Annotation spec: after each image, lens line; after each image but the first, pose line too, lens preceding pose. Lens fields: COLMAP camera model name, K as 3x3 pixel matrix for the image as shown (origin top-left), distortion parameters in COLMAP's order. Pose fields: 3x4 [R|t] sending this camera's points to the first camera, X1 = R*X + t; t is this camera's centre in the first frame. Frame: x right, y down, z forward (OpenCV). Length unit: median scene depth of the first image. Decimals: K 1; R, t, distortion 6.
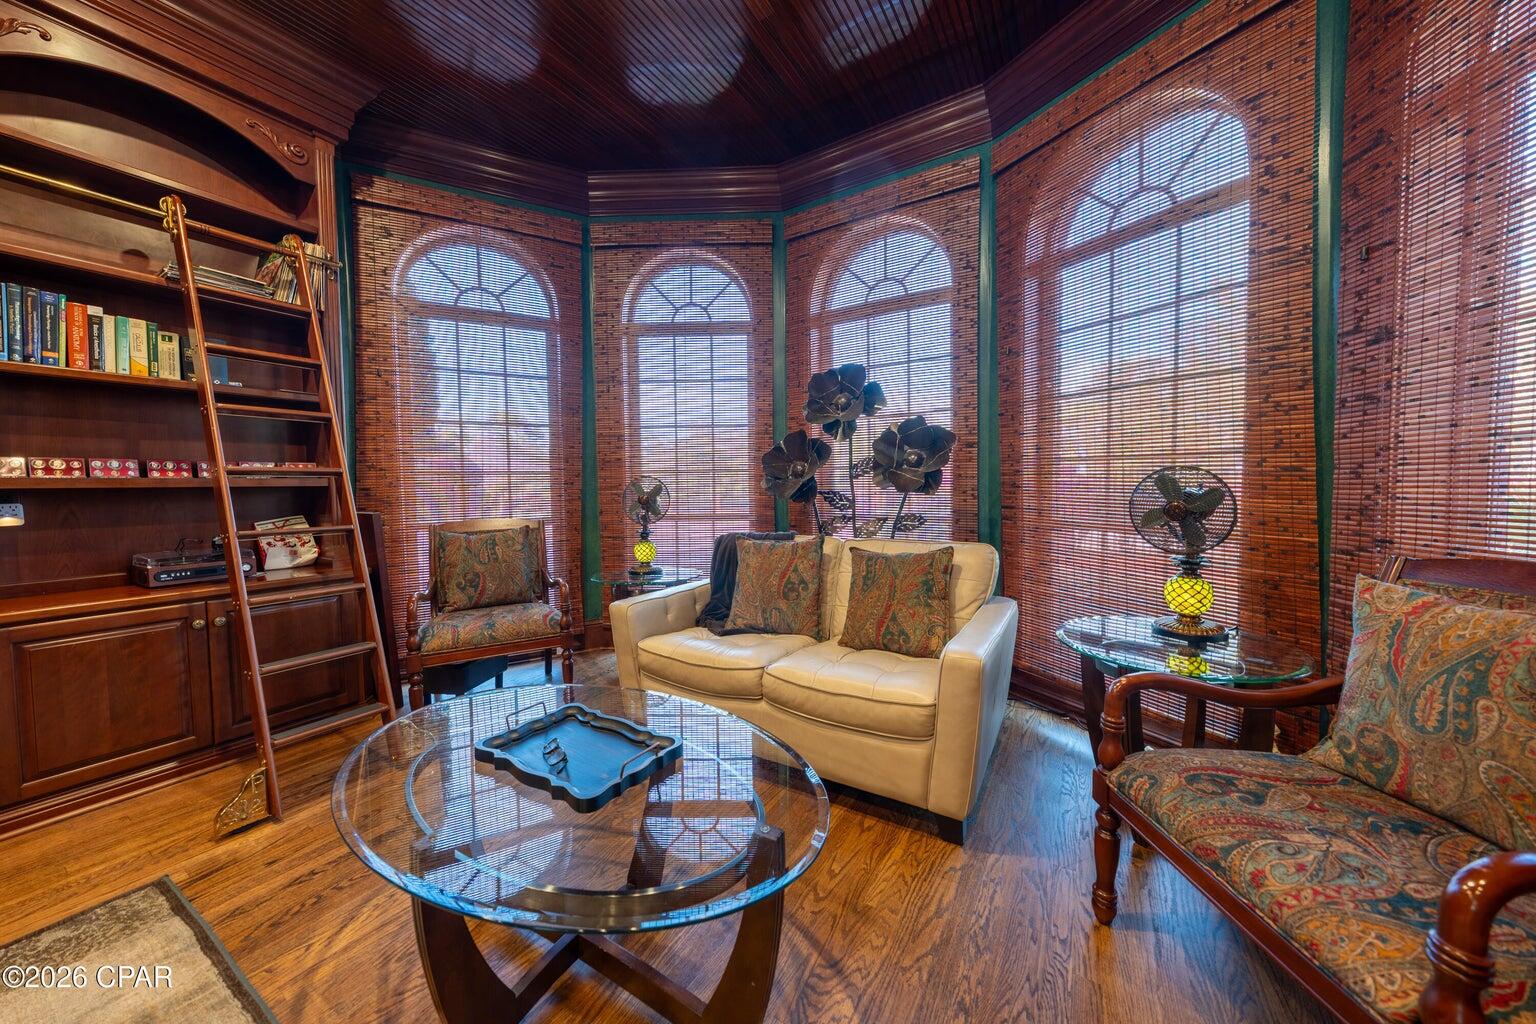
lens RADIAL K [[521.4, 0, 770.1], [0, 521.4, 505.4], [0, 0, 1]] dist [-0.004403, 0.001070]
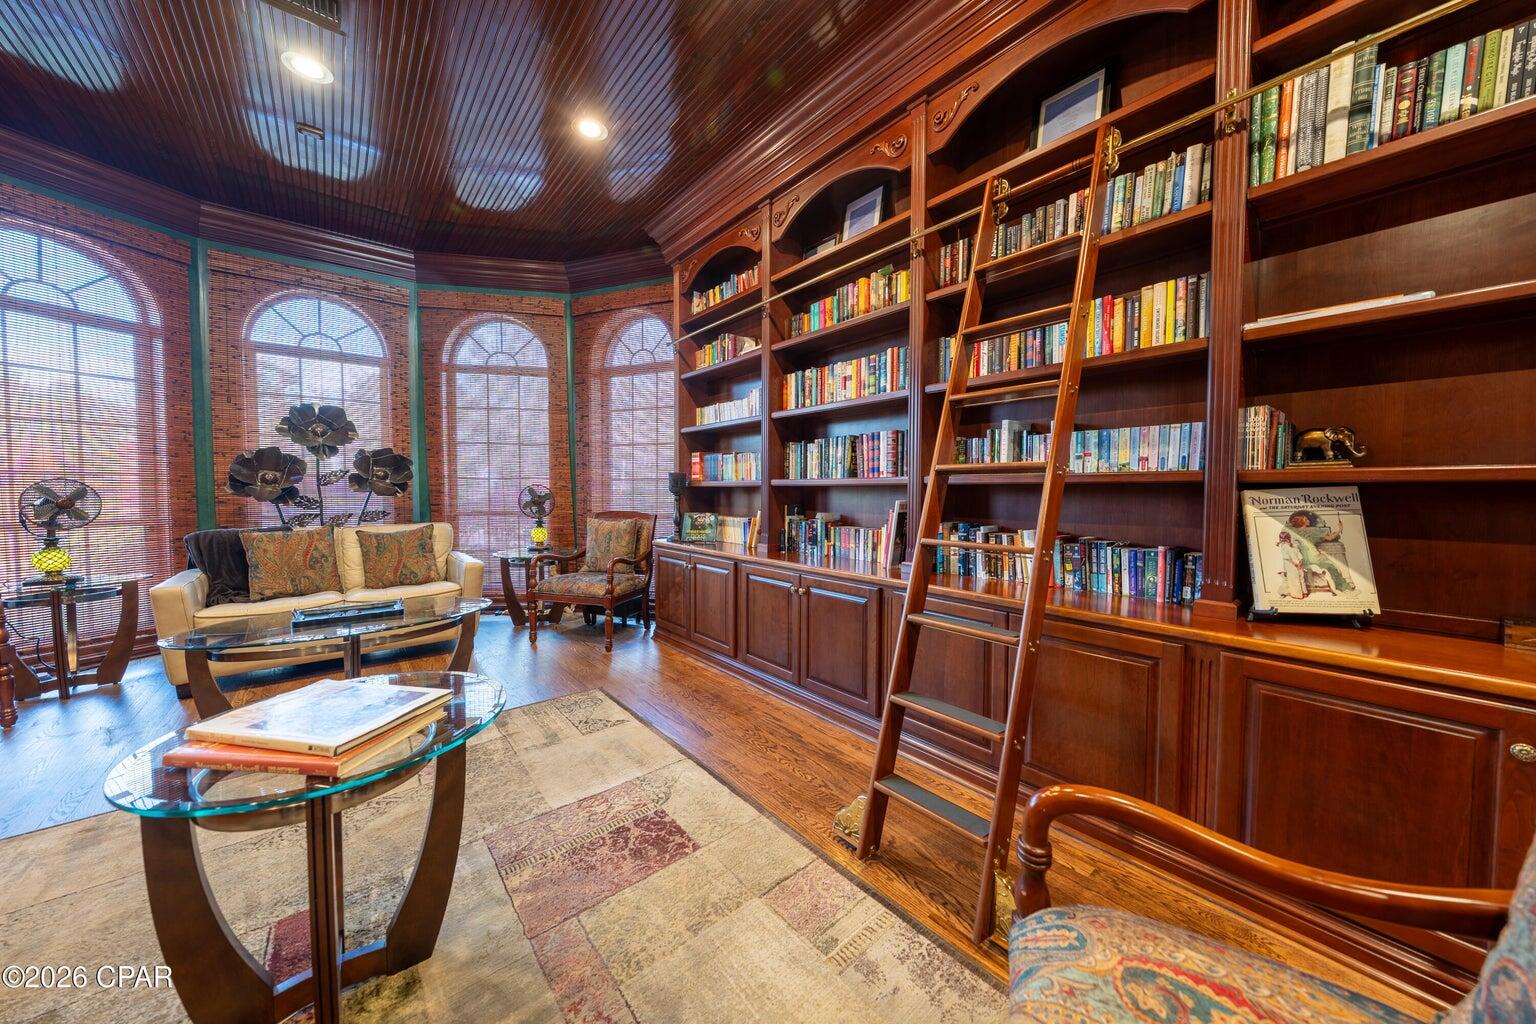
lens RADIAL K [[521.4, 0, 768.4], [0, 521.4, 512.3], [0, 0, 1]] dist [-0.004403, 0.001070]
pose [[0.323717, -0.026075, 0.945795, -1.010365], [0.034082, 0.999293, 0.015885, 0.047440], [-0.945540, 0.027093, 0.324377, -0.728952]]
